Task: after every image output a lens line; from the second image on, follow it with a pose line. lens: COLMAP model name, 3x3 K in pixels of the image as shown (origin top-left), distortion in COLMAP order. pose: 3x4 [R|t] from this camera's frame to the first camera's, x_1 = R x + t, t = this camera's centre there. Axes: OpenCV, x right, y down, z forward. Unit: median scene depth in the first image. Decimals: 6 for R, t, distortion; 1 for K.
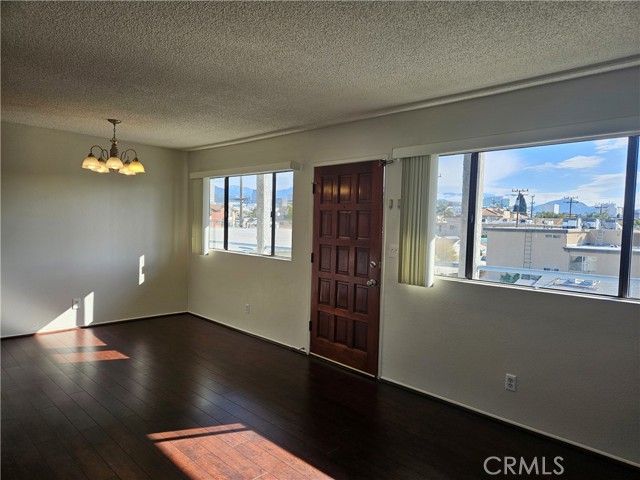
lens RADIAL K [[422.9, 0, 320.0], [0, 422.9, 240.0], [0, 0, 1]] dist [0.049639, -0.042462]
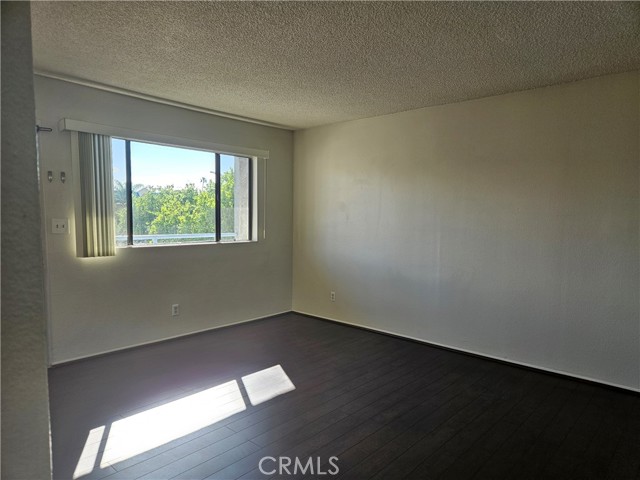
lens RADIAL K [[425.8, 0, 320.9], [0, 425.8, 250.6], [0, 0, 1]] dist [0.067160, 0.001423]
pose [[-0.010294, -0.100254, 0.994909, -0.985873], [0.040214, 0.994115, 0.100590, 0.005947], [-0.999138, 0.041044, -0.006201, 0.505465]]
